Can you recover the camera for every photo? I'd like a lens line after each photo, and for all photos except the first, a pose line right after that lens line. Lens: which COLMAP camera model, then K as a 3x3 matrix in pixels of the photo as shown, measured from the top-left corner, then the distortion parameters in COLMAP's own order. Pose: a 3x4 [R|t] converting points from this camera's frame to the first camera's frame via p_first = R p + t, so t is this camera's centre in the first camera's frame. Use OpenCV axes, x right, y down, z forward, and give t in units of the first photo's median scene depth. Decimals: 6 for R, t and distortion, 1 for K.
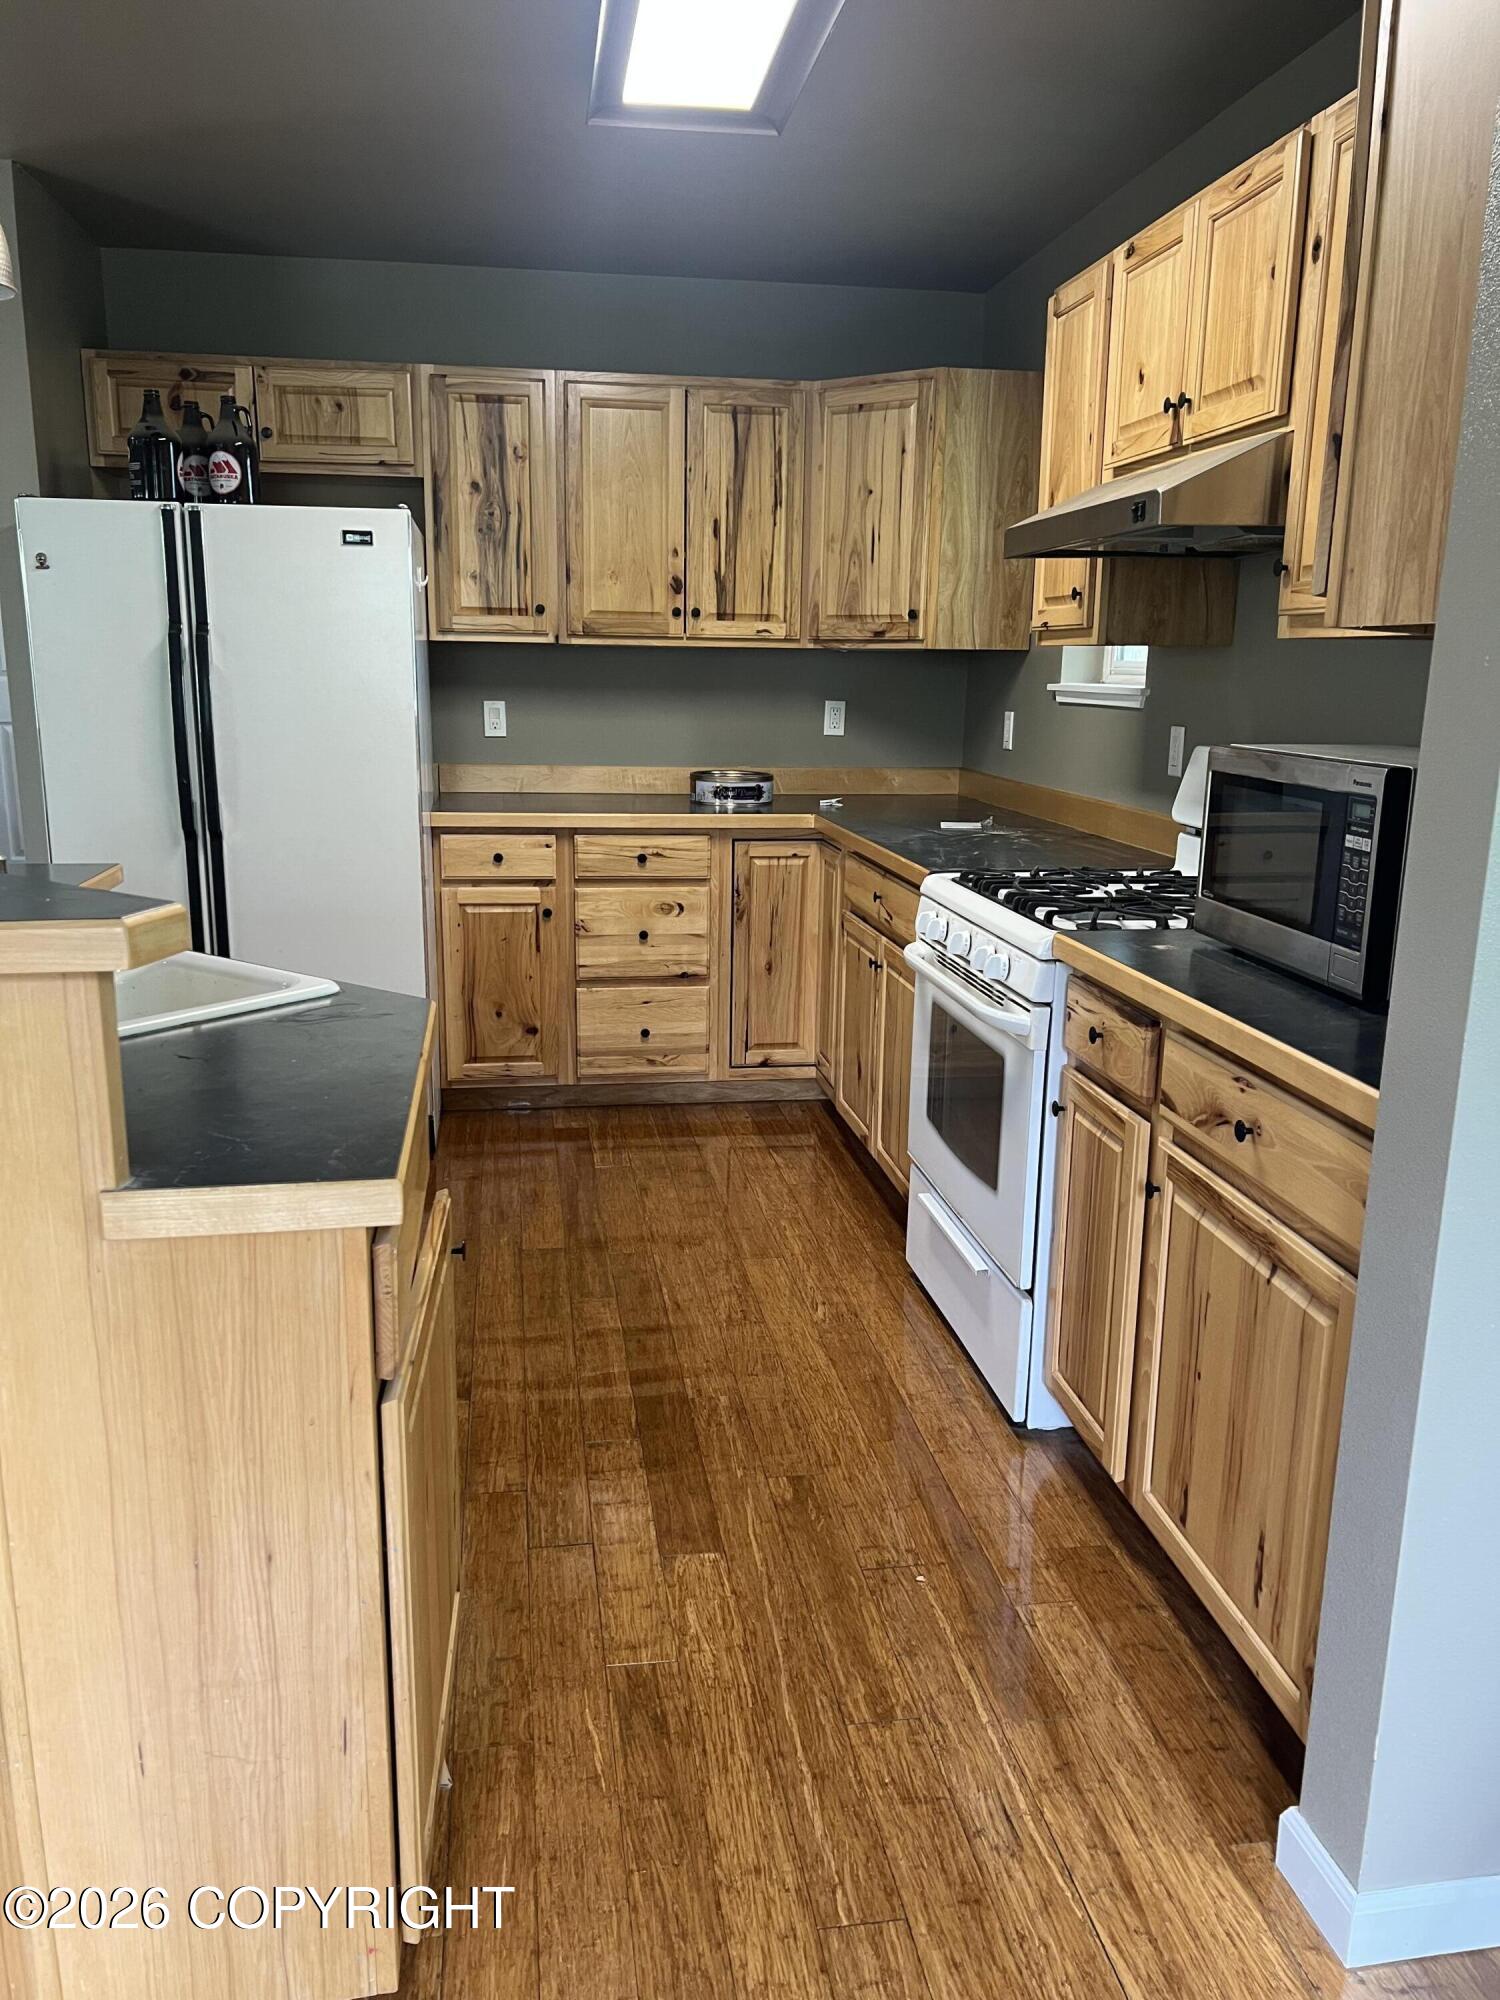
lens RADIAL K [[1501.4, 0, 737.9], [0, 1501.4, 1012.8], [0, 0, 1]] dist [0.046122, -0.054391]
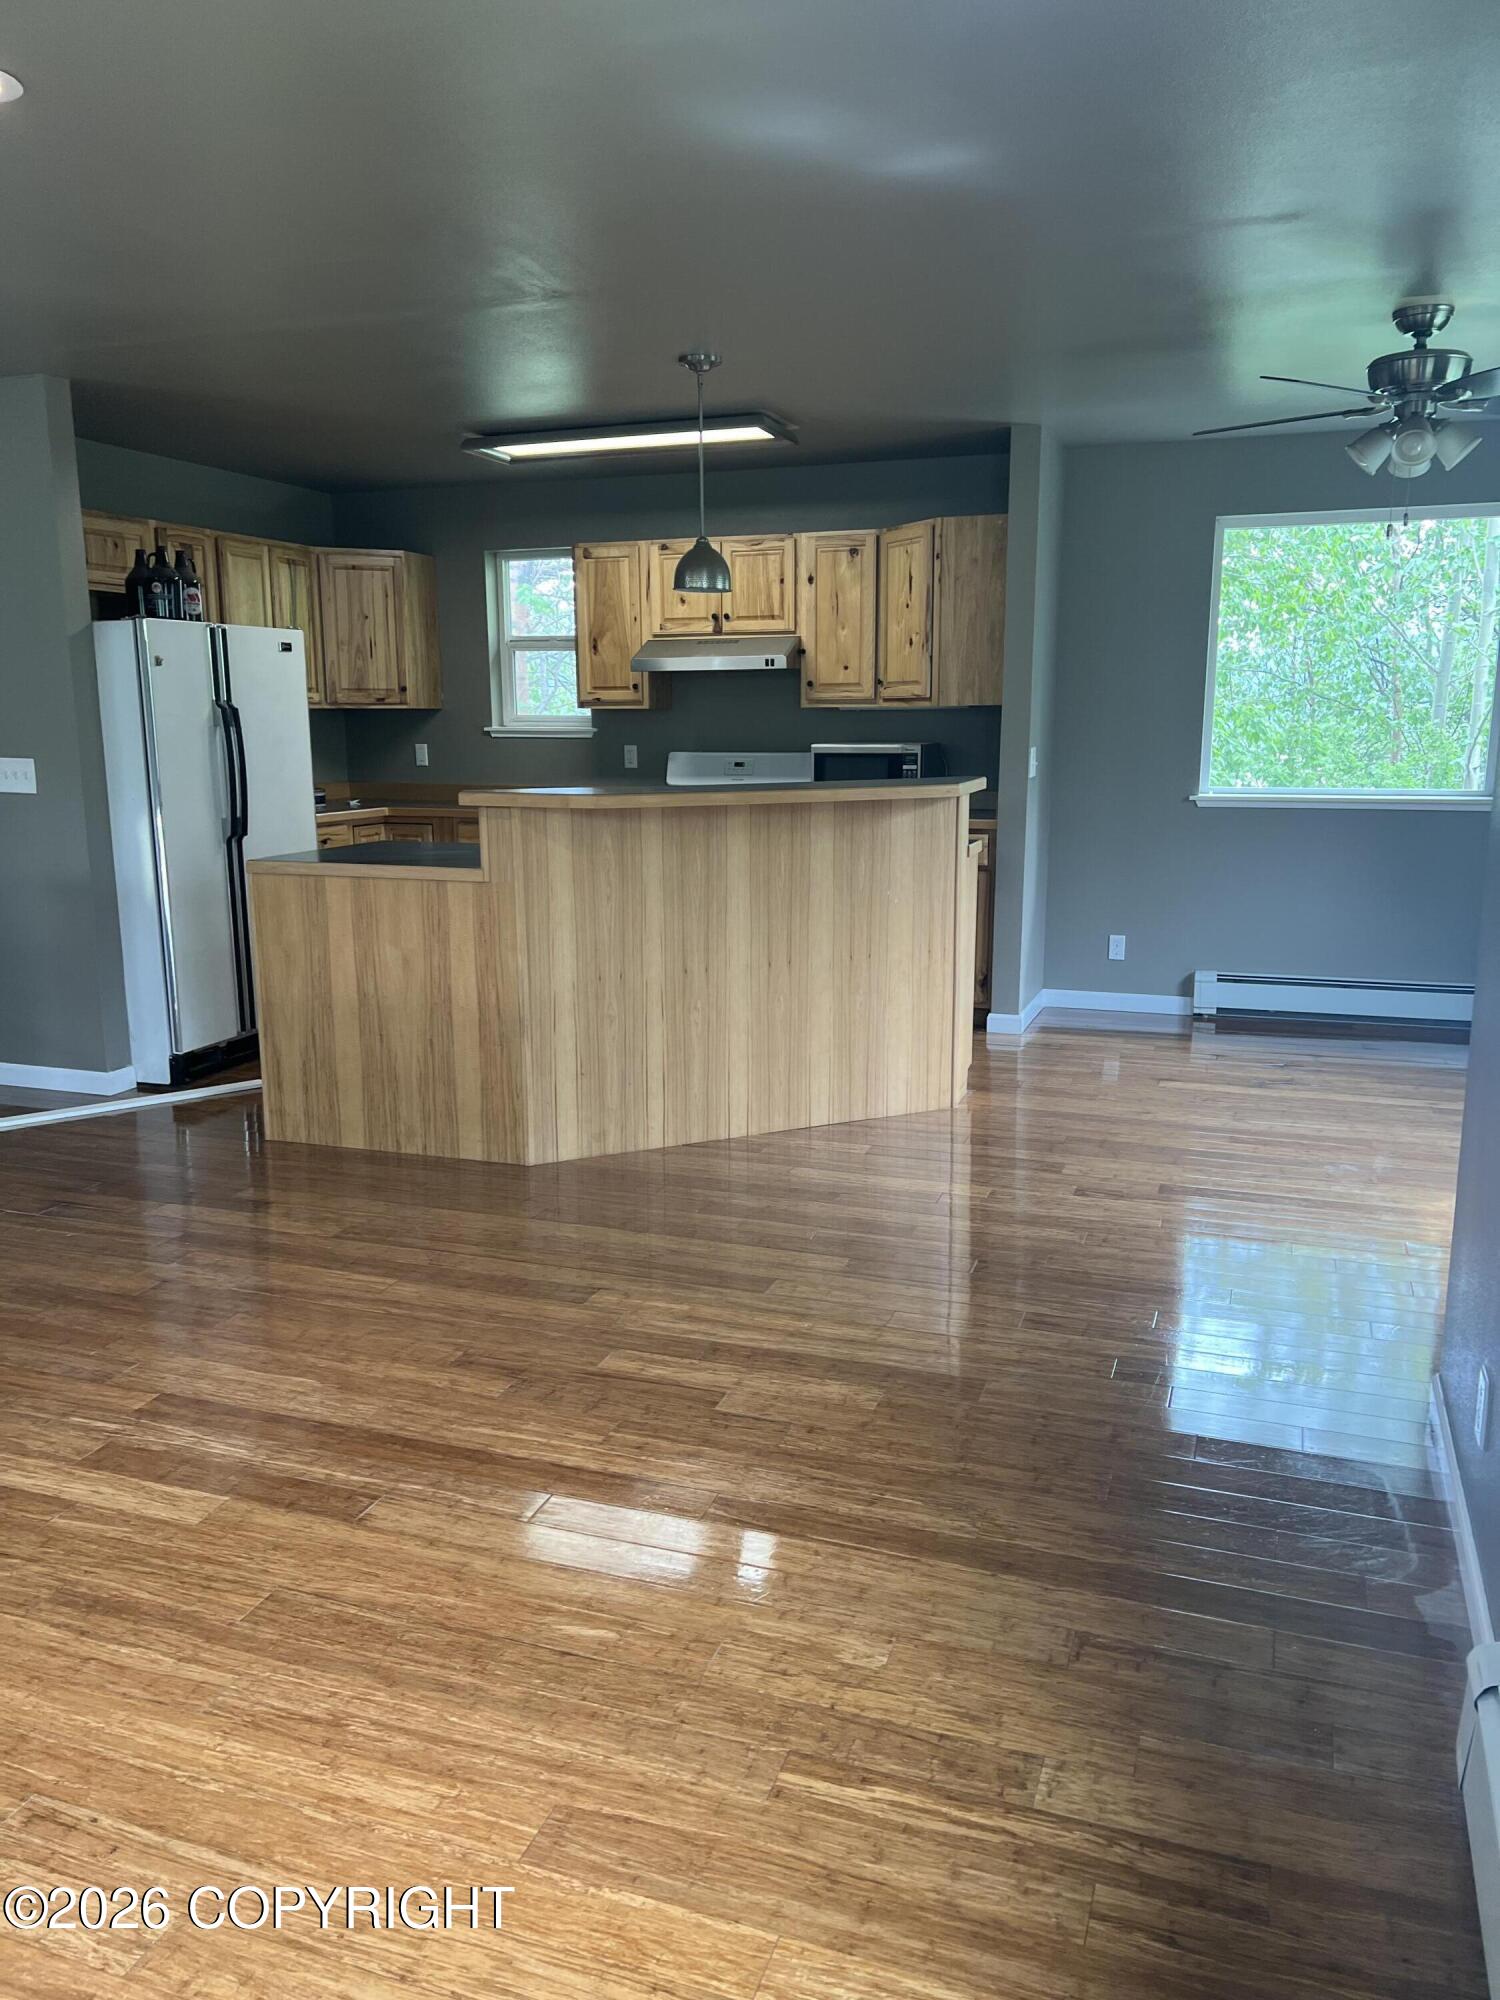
lens RADIAL K [[1501.4, 0, 740.8], [0, 1501.4, 1008.0], [0, 0, 1]] dist [0.046122, -0.054391]
pose [[0.476008, -0.186964, 0.859337, -2.327752], [0.211390, 0.972817, 0.094560, 0.016562], [-0.853657, 0.136644, 0.502591, -0.269959]]
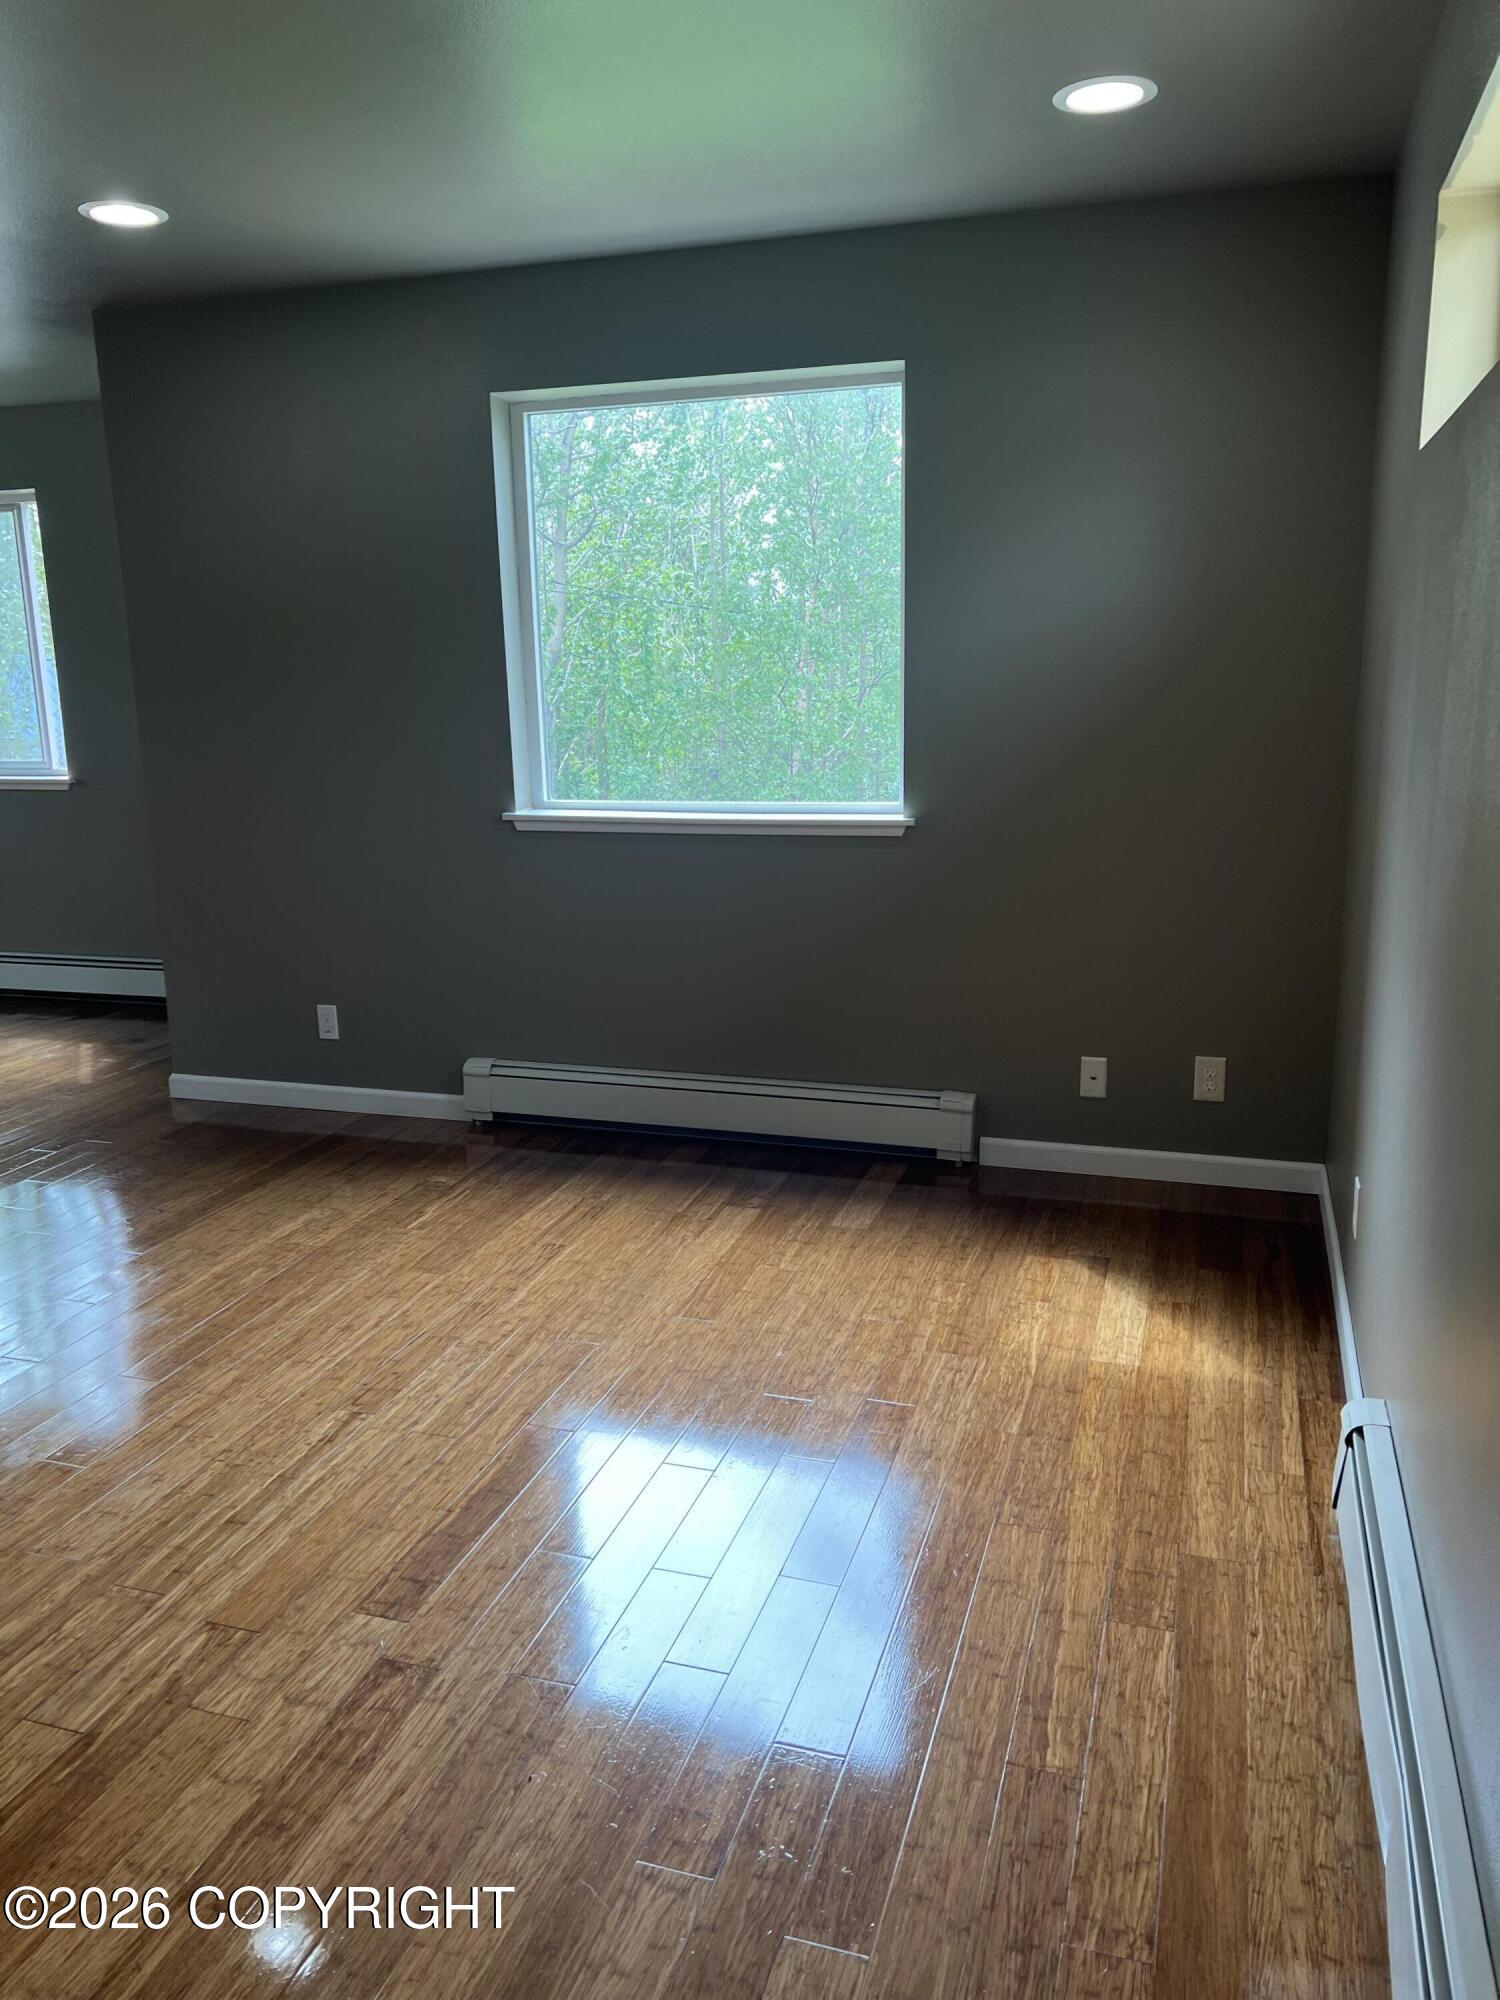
lens RADIAL K [[1501.4, 0, 742.0], [0, 1501.4, 1009.9], [0, 0, 1]] dist [0.046122, -0.054391]
pose [[-0.895756, -0.096989, 0.433837, -2.695651], [0.105247, 0.901896, 0.418935, -0.354309], [-0.431908, 0.420924, -0.797670, 1.258913]]
